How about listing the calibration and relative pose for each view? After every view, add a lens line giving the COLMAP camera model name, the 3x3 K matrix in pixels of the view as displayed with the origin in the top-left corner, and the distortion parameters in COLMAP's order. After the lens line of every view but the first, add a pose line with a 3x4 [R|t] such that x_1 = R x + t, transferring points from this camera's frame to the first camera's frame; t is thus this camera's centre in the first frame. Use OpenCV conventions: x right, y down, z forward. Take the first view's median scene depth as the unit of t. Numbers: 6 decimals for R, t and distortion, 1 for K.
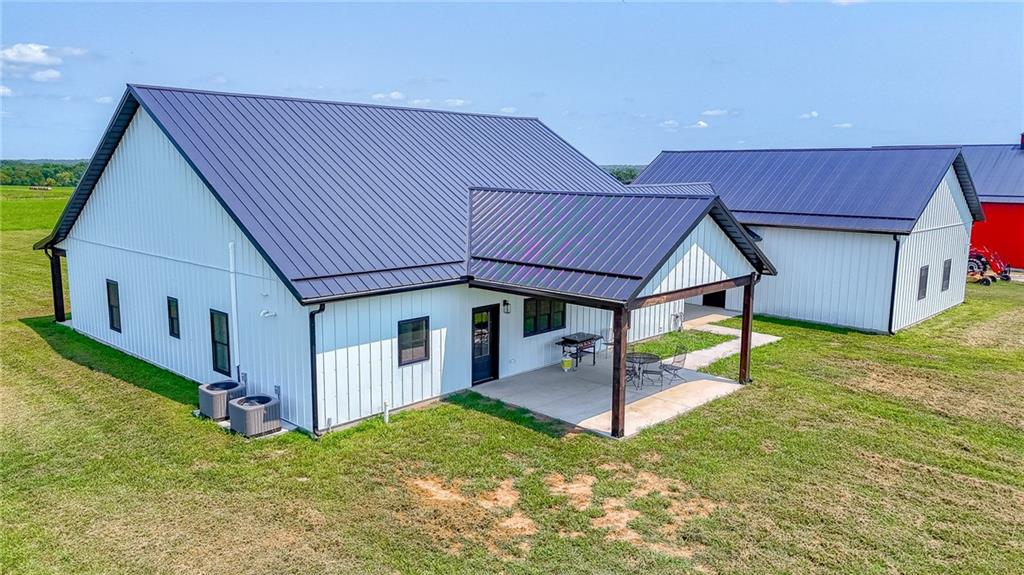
lens RADIAL K [[753.8, 0, 512.0], [0, 753.8, 287.5], [0, 0, 1]] dist [0.078252, -0.081416]
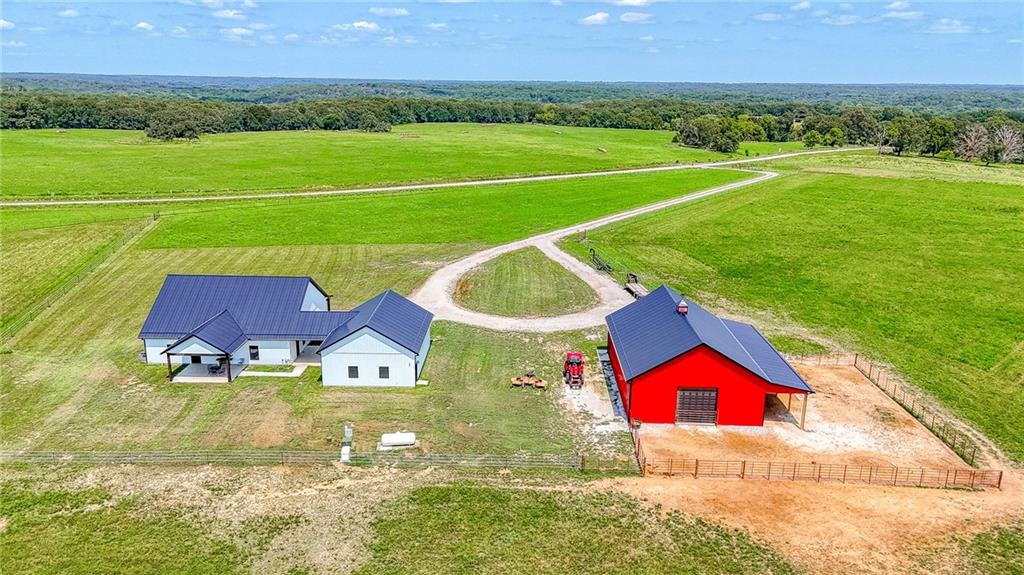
lens RADIAL K [[753.8, 0, 512.0], [0, 753.8, 287.5], [0, 0, 1]] dist [0.078252, -0.081416]
pose [[0.679363, 0.196416, -0.707026, 4.345731], [-0.120376, 0.980289, 0.156663, -1.231959], [0.723861, -0.021323, 0.689616, -0.628395]]
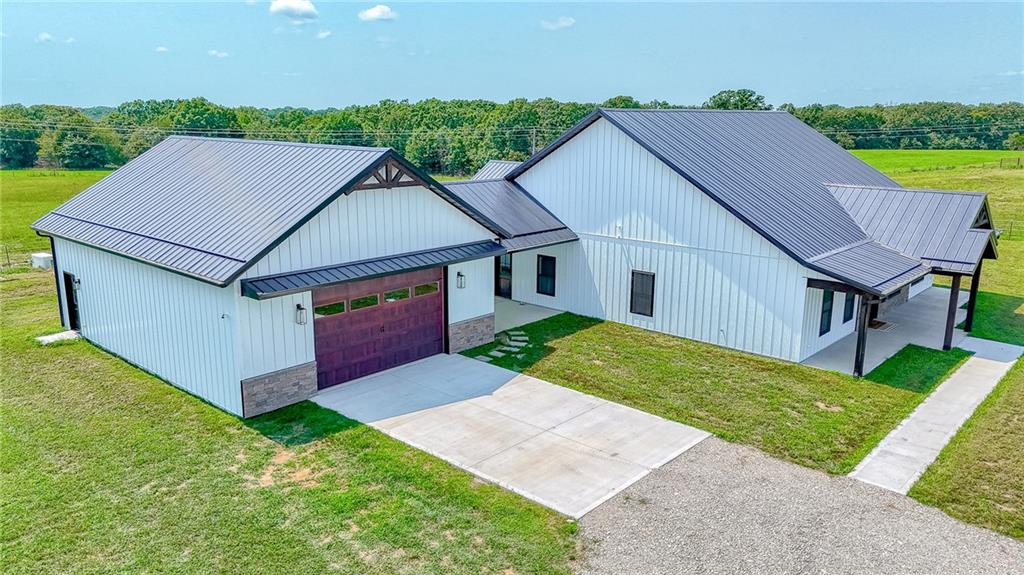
lens RADIAL K [[753.8, 0, 512.0], [0, 753.8, 287.5], [0, 0, 1]] dist [0.078252, -0.081416]
pose [[-0.999495, -0.008378, -0.030643, 0.266197], [-0.019081, 0.929550, 0.368203, -0.609861], [0.025399, 0.368601, -0.929240, 3.277941]]
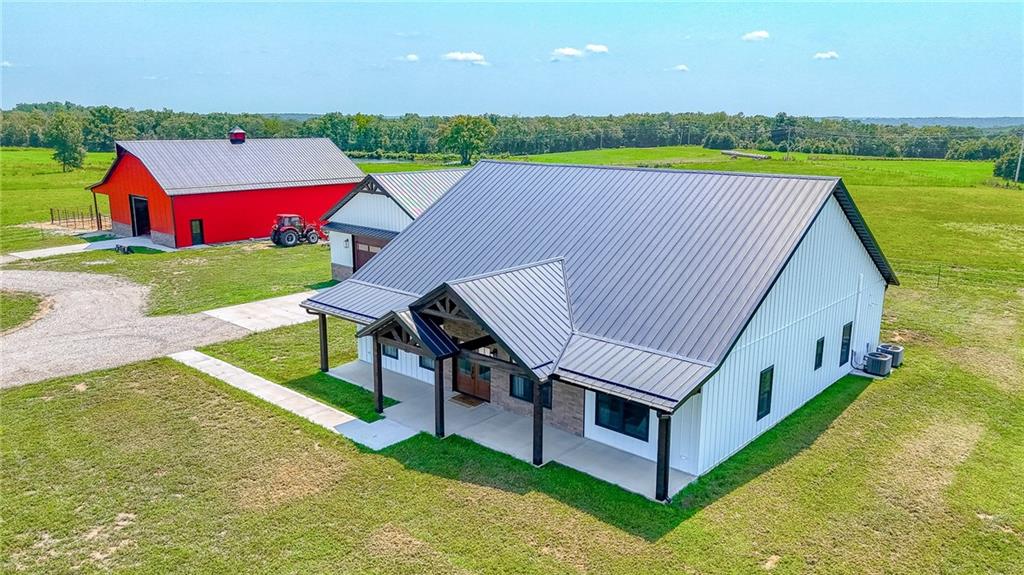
lens RADIAL K [[757.8, 0, 514.1], [0, 757.8, 284.7], [0, 0, 1]] dist [0.037308, -0.004395]
pose [[-0.030356, -0.221699, 0.974643, -1.929484], [0.148825, 0.963220, 0.223736, -0.504955], [-0.988398, 0.151842, 0.003755, 1.725109]]
